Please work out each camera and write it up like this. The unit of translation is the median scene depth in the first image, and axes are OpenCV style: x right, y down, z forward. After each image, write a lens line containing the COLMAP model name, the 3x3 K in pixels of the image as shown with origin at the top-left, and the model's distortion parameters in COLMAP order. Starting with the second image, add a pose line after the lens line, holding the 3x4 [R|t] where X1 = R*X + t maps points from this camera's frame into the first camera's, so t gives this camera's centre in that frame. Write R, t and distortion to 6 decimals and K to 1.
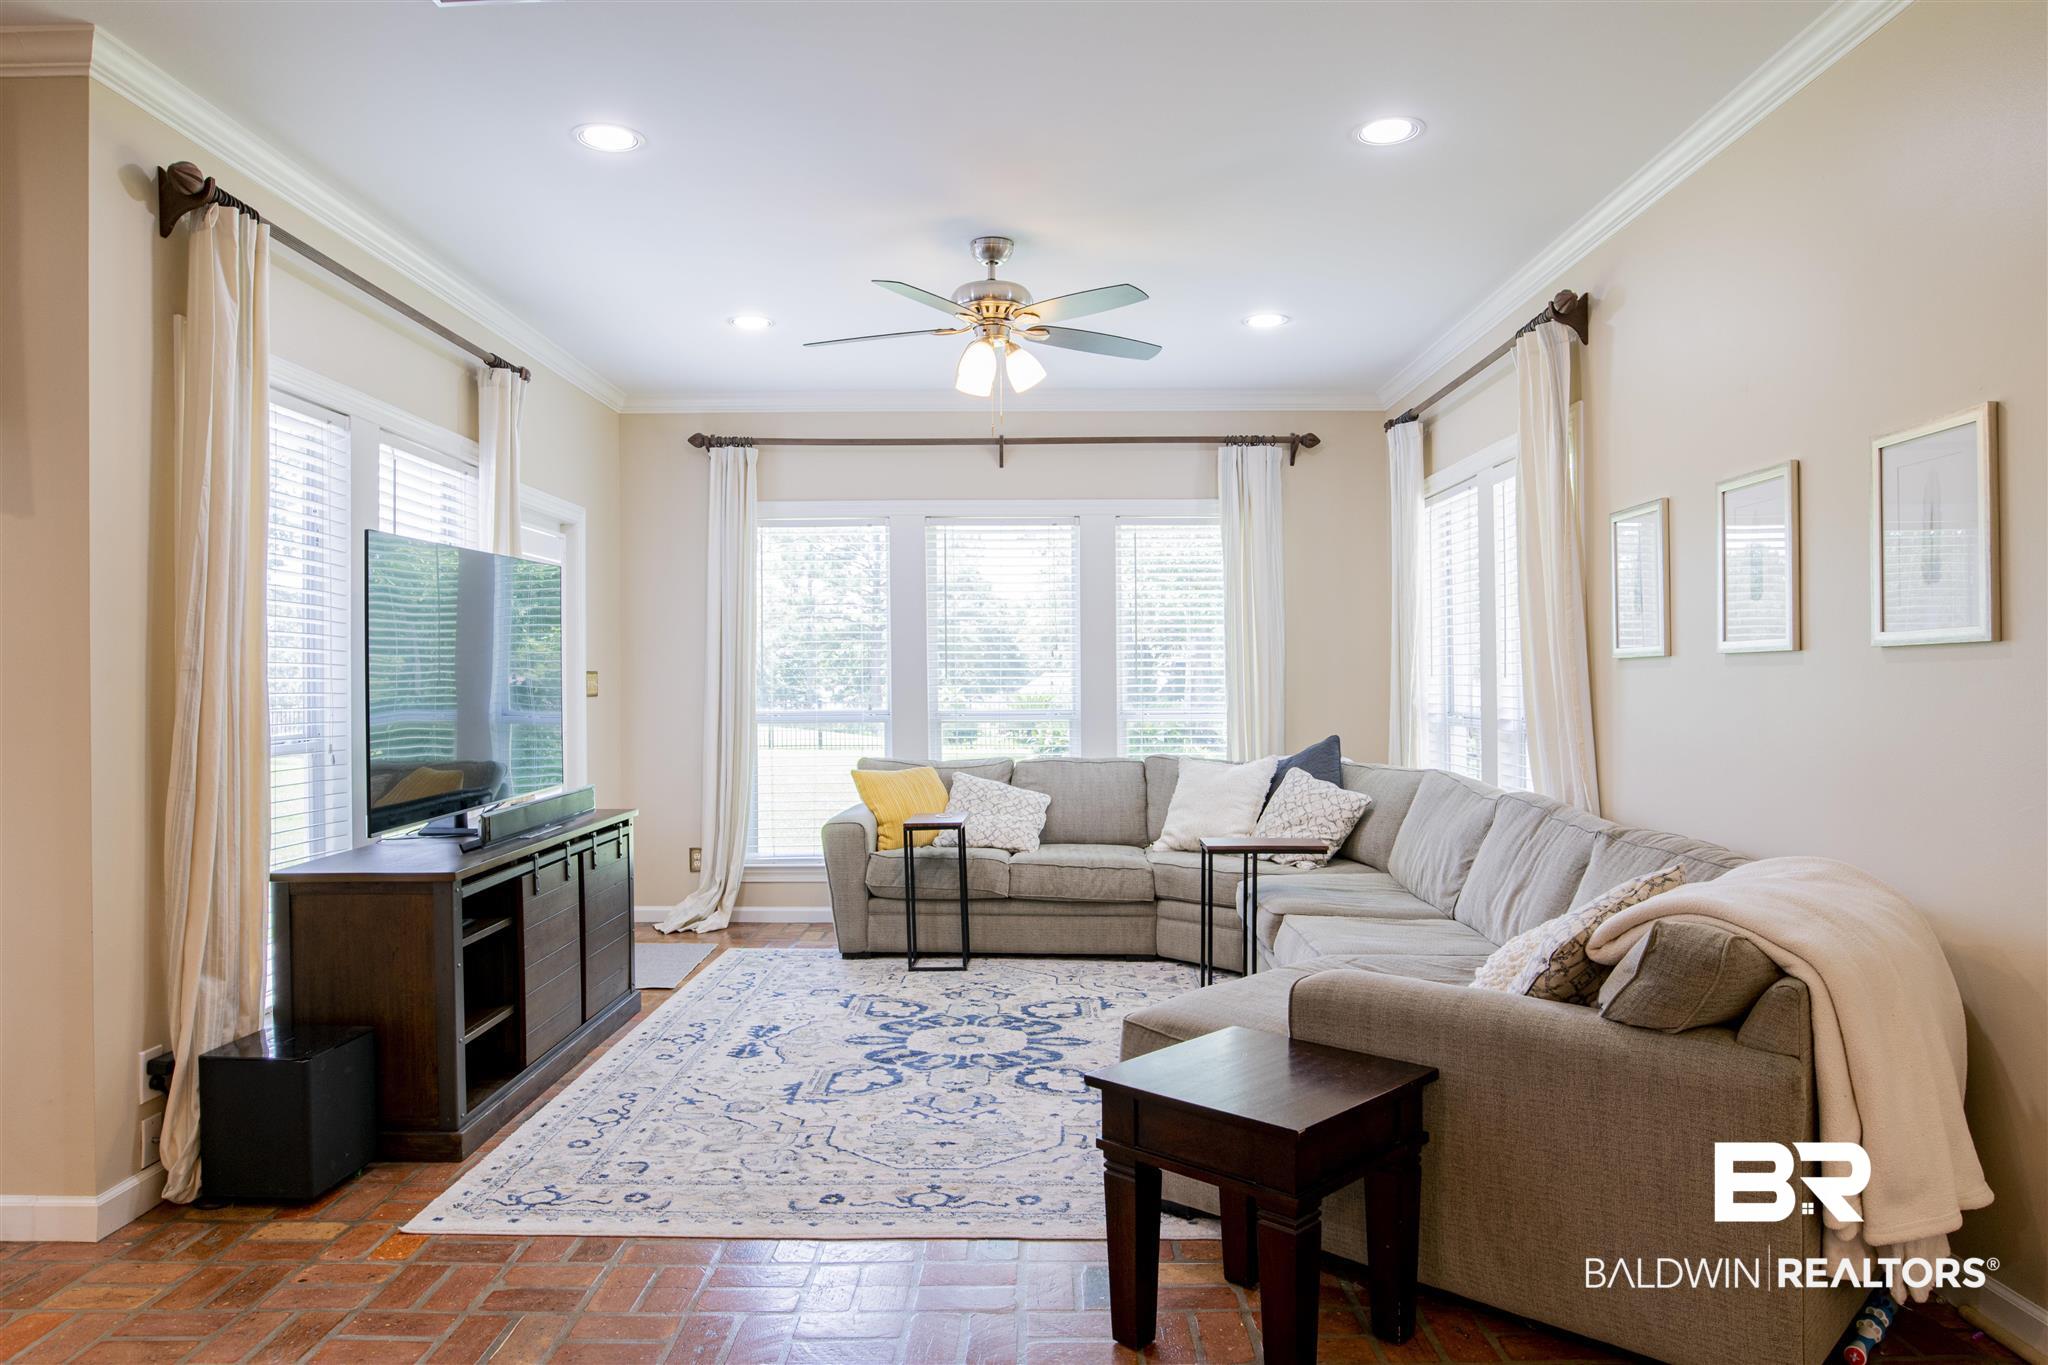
lens RADIAL K [[1352.9, 0, 1020.2], [0, 1352.9, 675.8], [0, 0, 1]] dist [-0.004197, -0.001322]
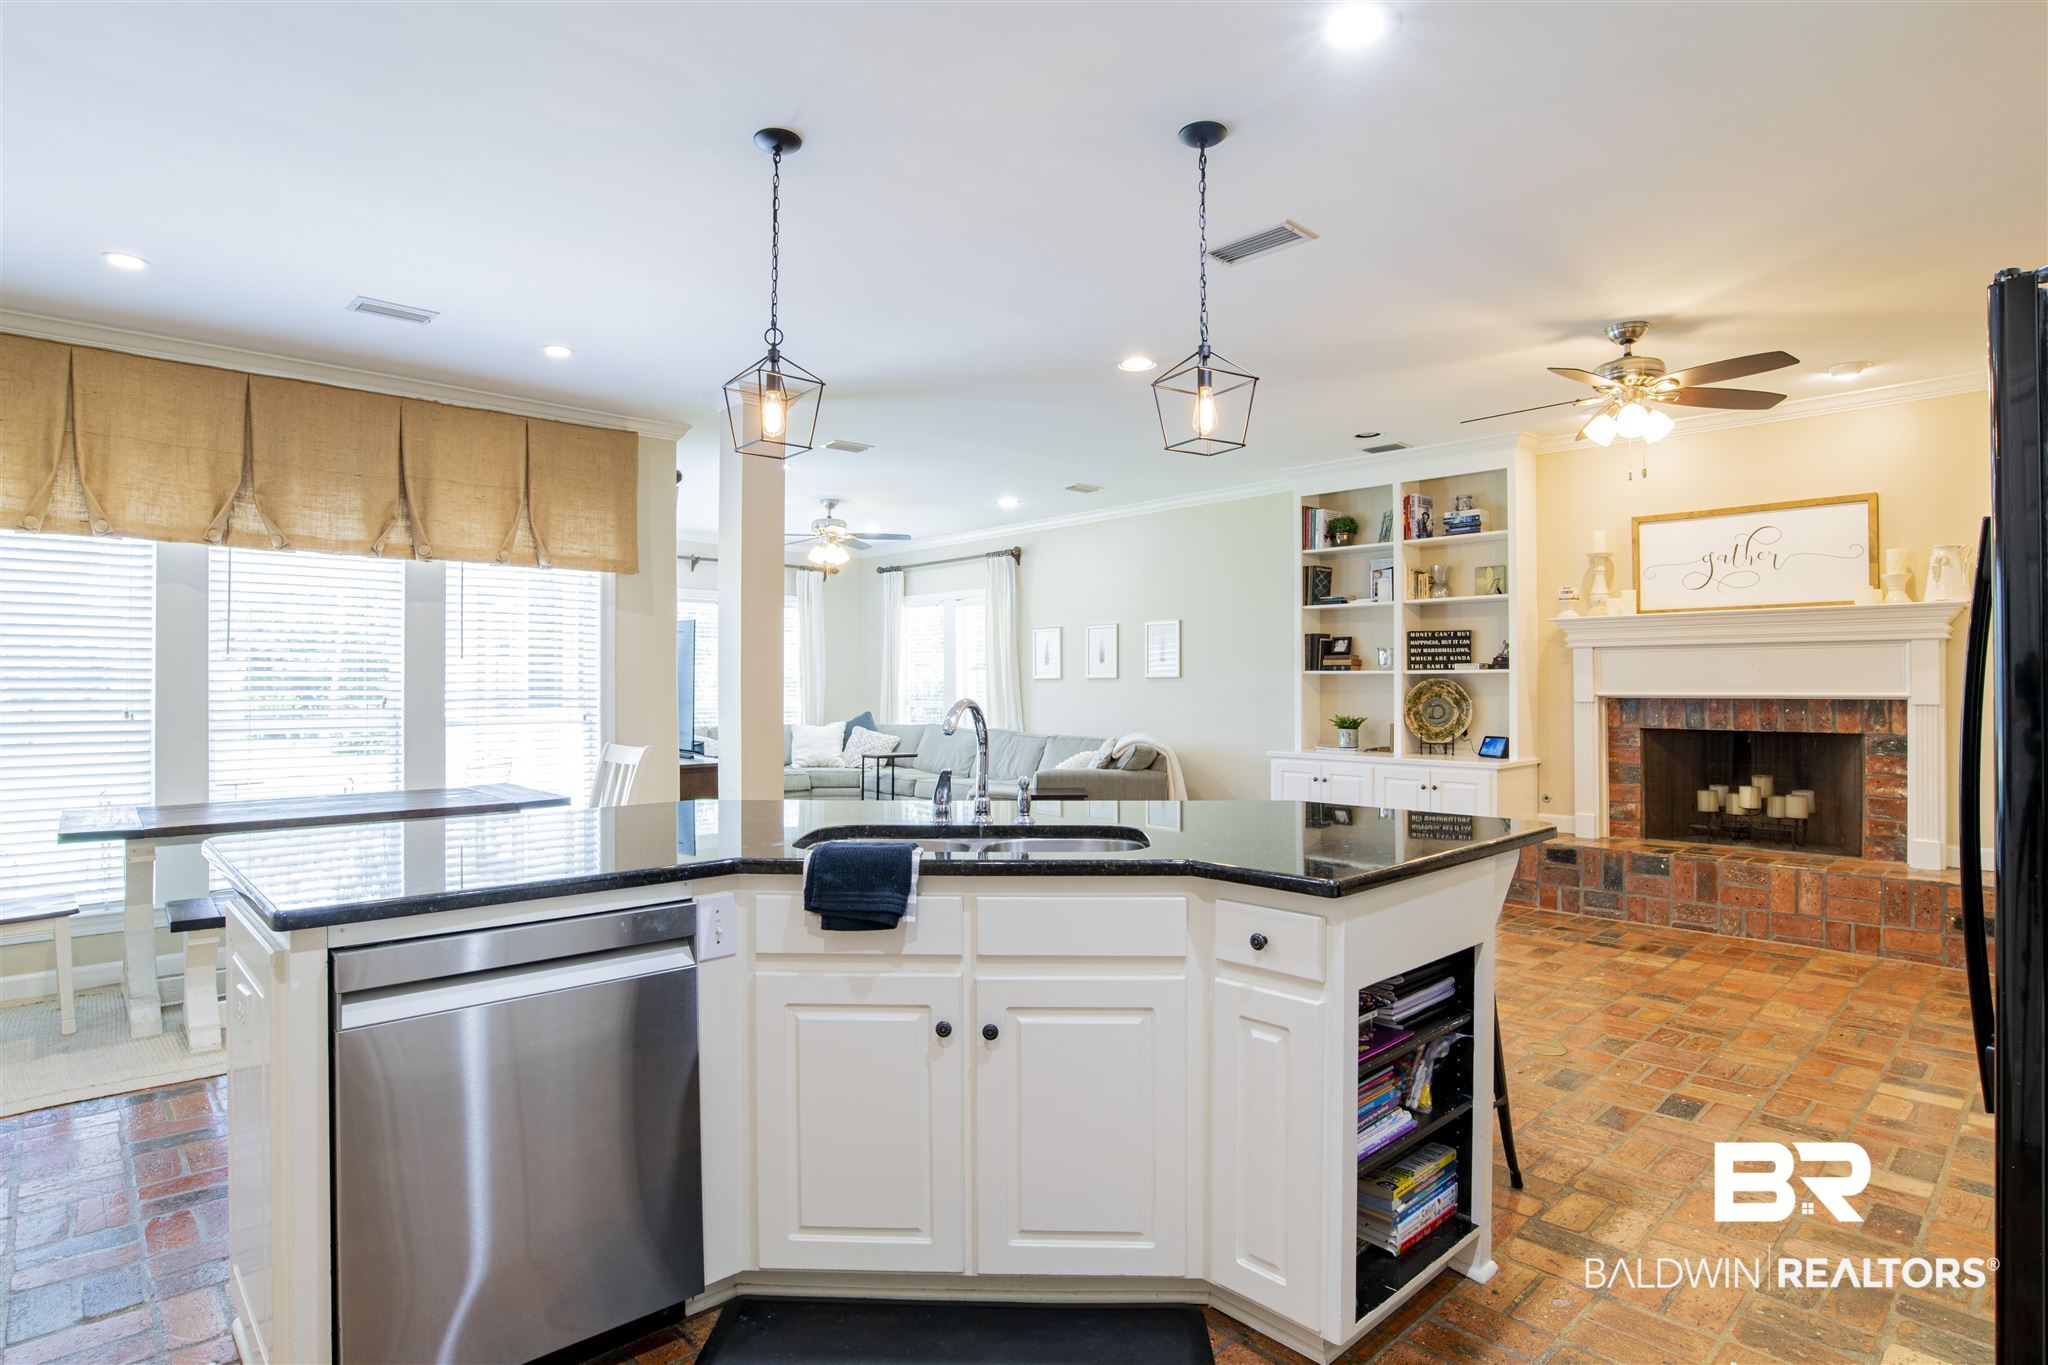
lens RADIAL K [[1018.7, 0, 1031.7], [0, 1018.7, 675.0], [0, 0, 1]] dist [-0.030078, 0.000055]
pose [[0.739087, 0.011564, 0.673510, -0.731349], [-0.004894, 0.999918, -0.011799, 0.003915], [-0.673592, 0.005424, 0.739084, -0.425380]]
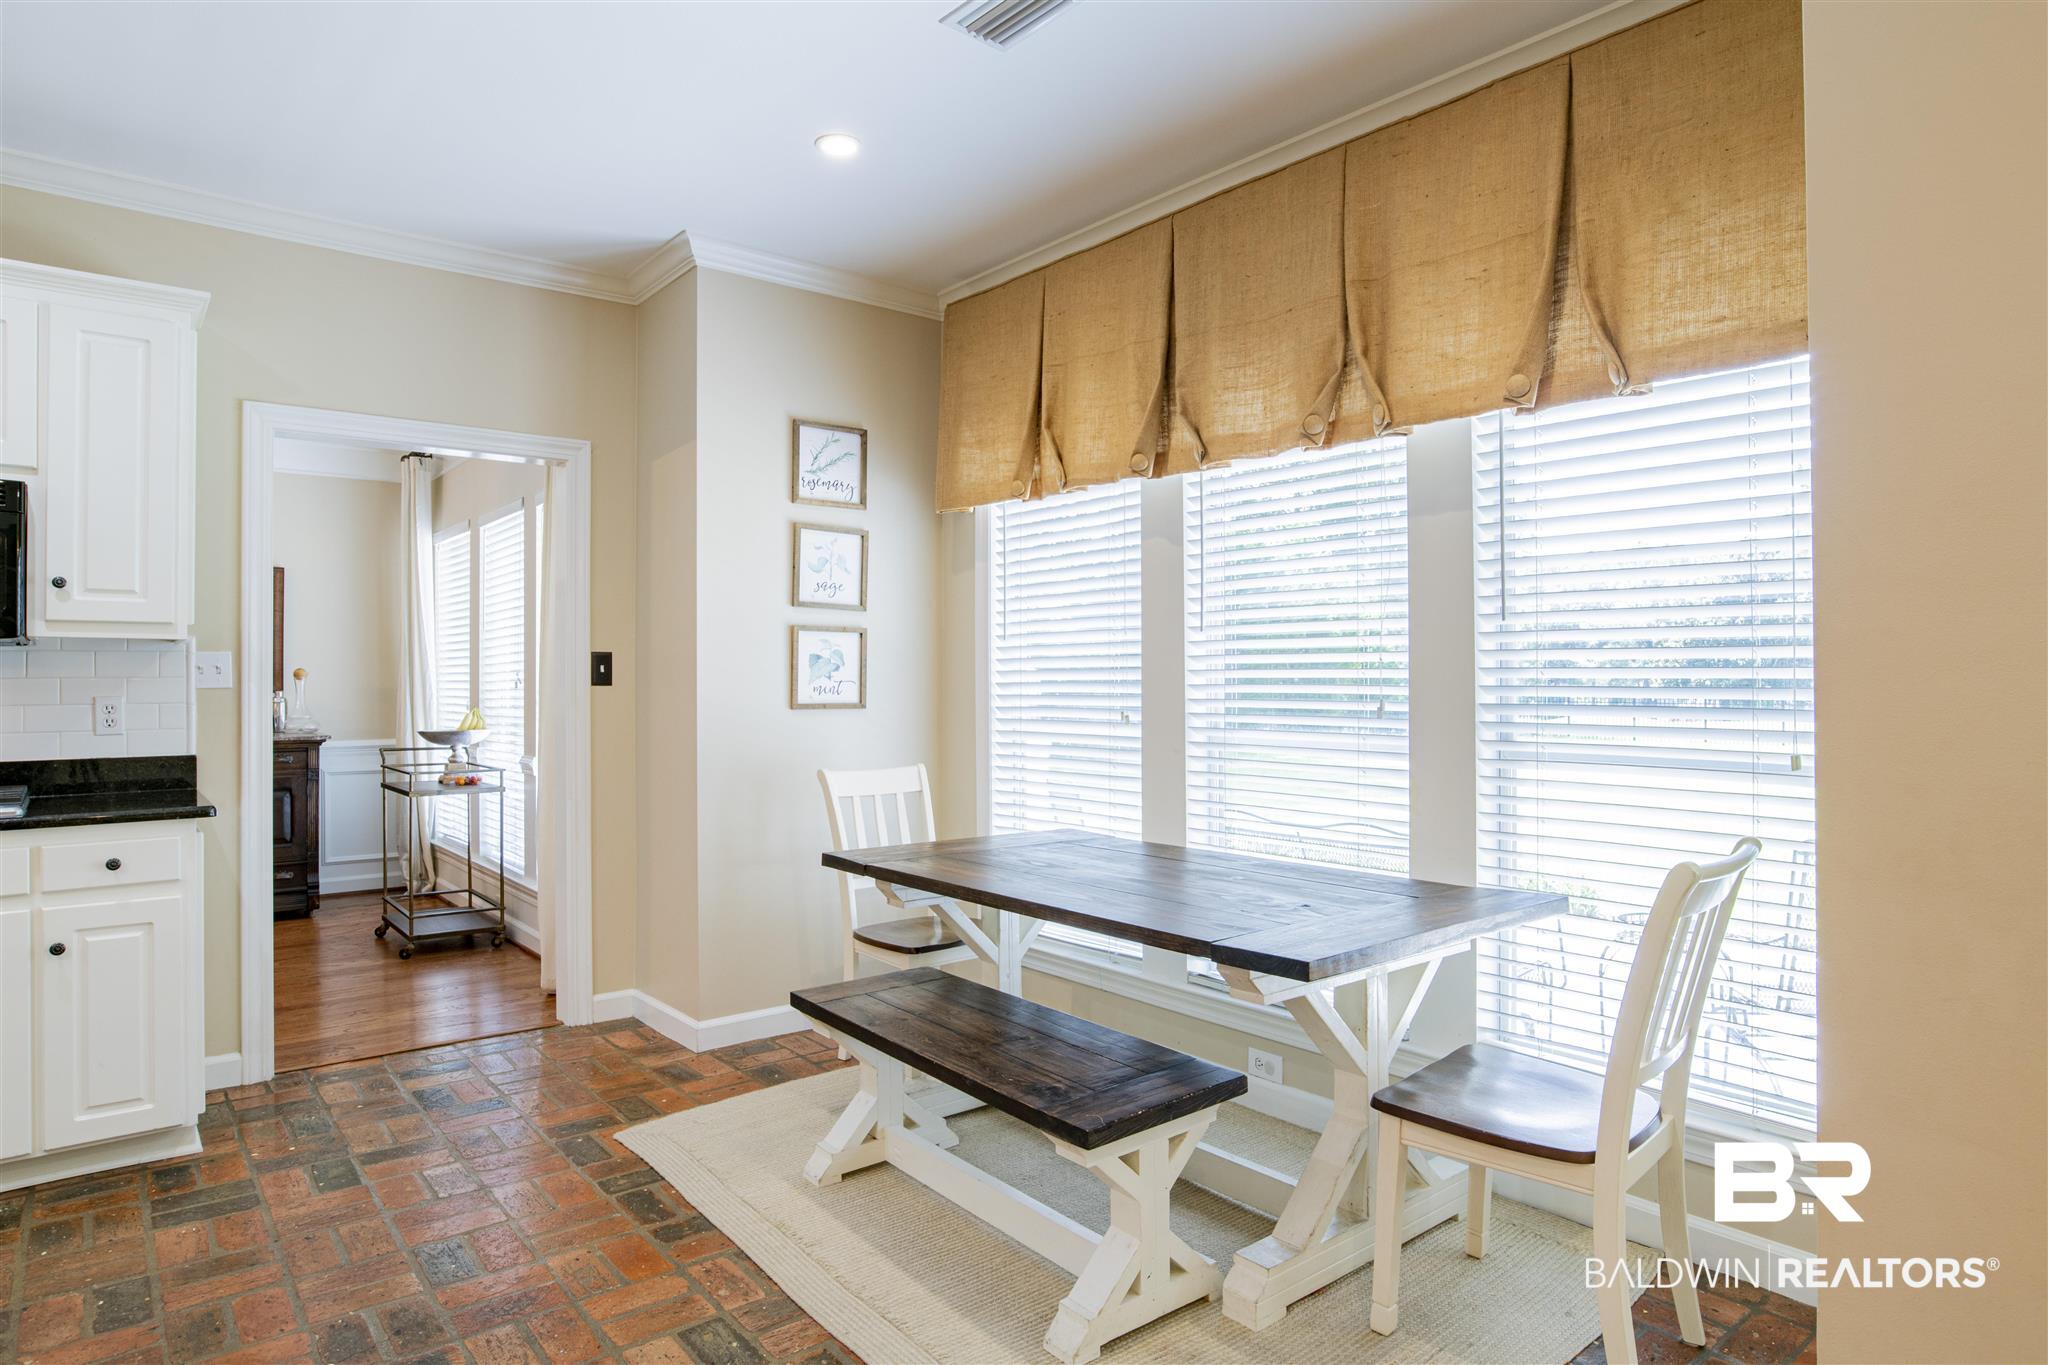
lens RADIAL K [[1145.9, 0, 1051.6], [0, 1145.9, 670.8], [0, 0, 1]] dist [-0.027560, -0.000197]
pose [[0.641979, 0.000954, -0.766721, -0.297006], [0.000068, 0.999999, 0.001301, 0.002252], [0.766722, -0.000888, 0.641979, 0.065056]]
